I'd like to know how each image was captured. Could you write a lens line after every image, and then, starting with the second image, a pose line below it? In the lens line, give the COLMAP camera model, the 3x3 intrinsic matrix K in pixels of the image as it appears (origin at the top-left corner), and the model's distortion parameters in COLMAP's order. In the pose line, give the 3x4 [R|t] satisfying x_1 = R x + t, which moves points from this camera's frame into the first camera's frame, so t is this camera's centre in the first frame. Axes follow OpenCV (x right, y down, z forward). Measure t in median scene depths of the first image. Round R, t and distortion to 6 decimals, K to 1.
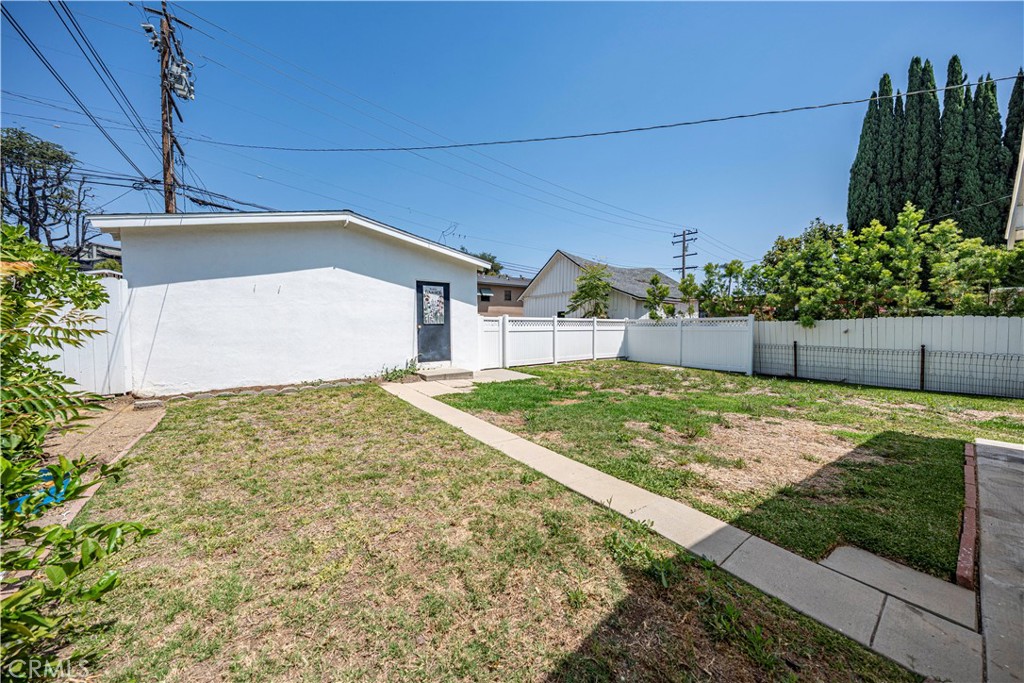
lens RADIAL K [[342.7, 0, 509.3], [0, 342.7, 336.0], [0, 0, 1]] dist [-0.000132, -0.000001]
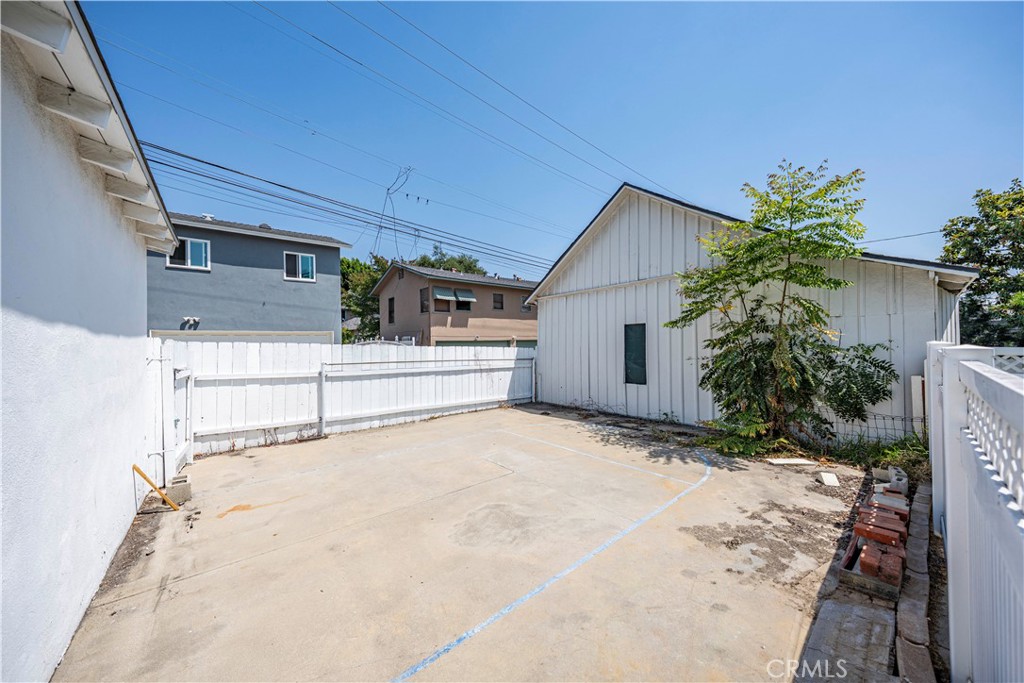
lens RADIAL K [[342.7, 0, 510.0], [0, 342.7, 340.6], [0, 0, 1]] dist [-0.000132, -0.000001]
pose [[0.998483, -0.012199, 0.053696, -0.061076], [0.013987, 0.999355, -0.033061, -0.074745], [-0.053258, 0.033762, 0.998010, 1.168025]]
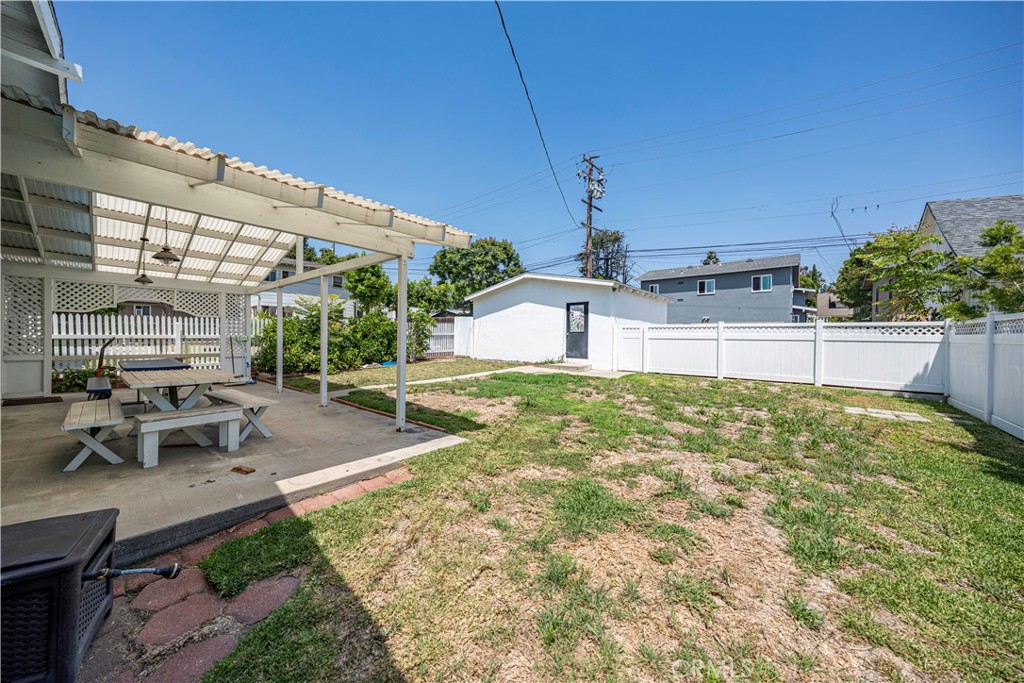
lens RADIAL K [[342.7, 0, 508.7], [0, 342.7, 339.9], [0, 0, 1]] dist [-0.000132, -0.000001]
pose [[0.223873, 0.013421, -0.974526, 1.075597], [-0.036144, 0.999332, 0.005459, 0.000285], [0.973948, 0.034002, 0.224208, 0.399127]]
